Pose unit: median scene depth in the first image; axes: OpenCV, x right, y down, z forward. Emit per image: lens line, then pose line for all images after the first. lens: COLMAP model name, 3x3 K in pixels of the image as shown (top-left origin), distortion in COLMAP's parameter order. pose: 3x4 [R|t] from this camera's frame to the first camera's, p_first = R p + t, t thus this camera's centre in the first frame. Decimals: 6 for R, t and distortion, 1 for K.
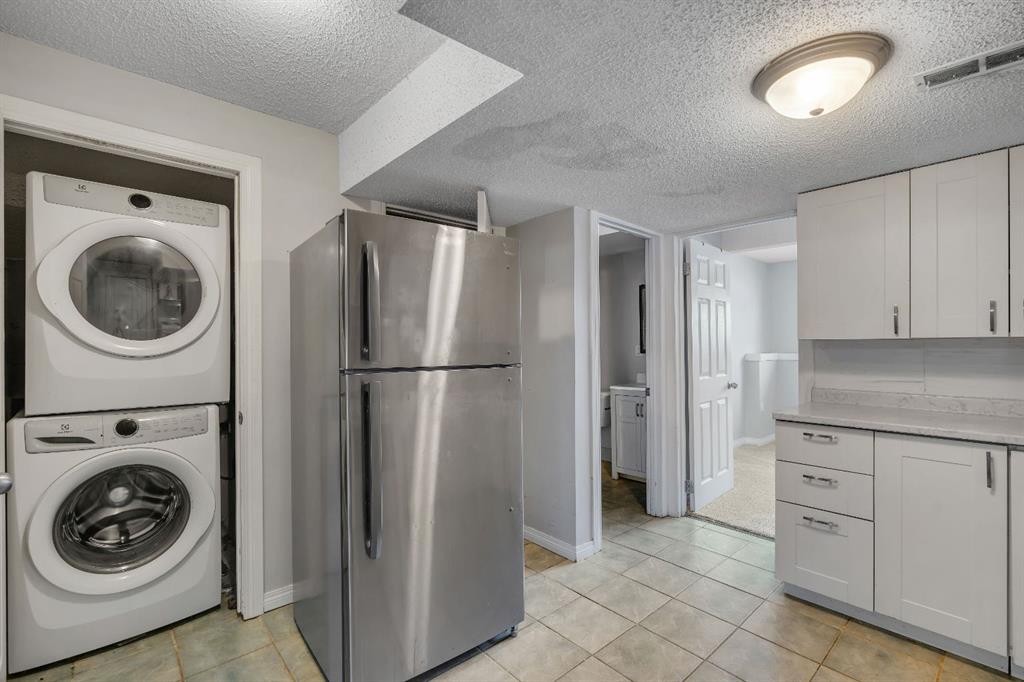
lens RADIAL K [[460.8, 0, 509.5], [0, 460.8, 341.7], [0, 0, 1]] dist [-0.018861, 0.001565]
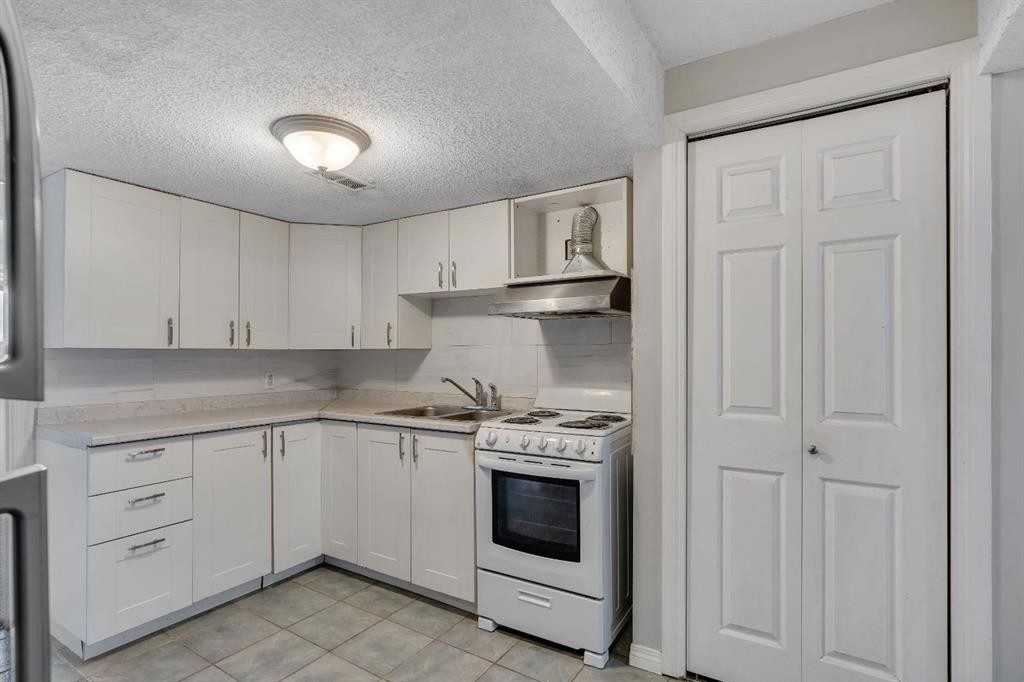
lens RADIAL K [[500.9, 0, 509.2], [0, 500.9, 346.8], [0, 0, 1]] dist [-0.002471, -0.000223]
pose [[-0.293314, 0.015078, 0.955897, -0.538970], [-0.002837, 0.999857, -0.016642, 0.006406], [-0.956012, -0.007593, -0.293230, 0.616314]]
